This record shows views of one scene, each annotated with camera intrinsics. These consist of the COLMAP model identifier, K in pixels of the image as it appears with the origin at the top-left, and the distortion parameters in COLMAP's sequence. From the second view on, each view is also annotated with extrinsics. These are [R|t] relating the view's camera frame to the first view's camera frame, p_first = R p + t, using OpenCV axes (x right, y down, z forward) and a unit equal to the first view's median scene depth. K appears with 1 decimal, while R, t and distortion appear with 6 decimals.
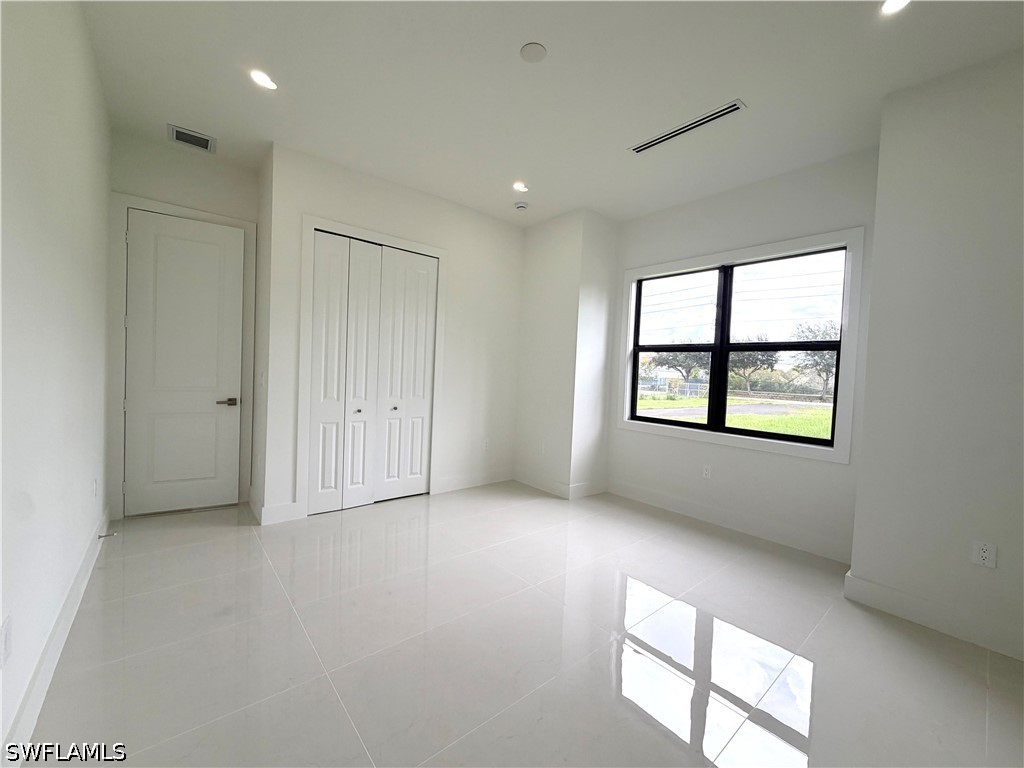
lens RADIAL K [[405.6, 0, 508.3], [0, 405.6, 386.3], [0, 0, 1]] dist [0.001093, 0.000244]
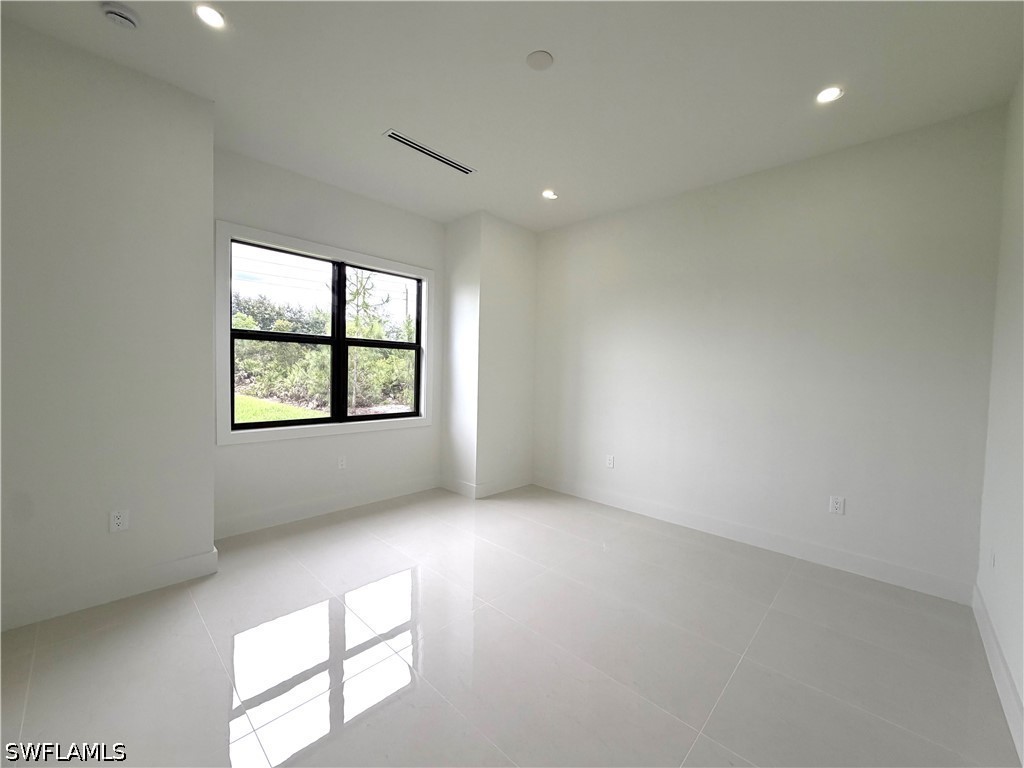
lens RADIAL K [[418.1, 0, 513.6], [0, 418.1, 398.6], [0, 0, 1]] dist [-0.000994, -0.000071]
pose [[-0.095325, -0.107191, 0.989658, -0.593915], [0.015473, 0.993906, 0.109141, -0.060836], [-0.995326, 0.025716, -0.093086, 0.666329]]
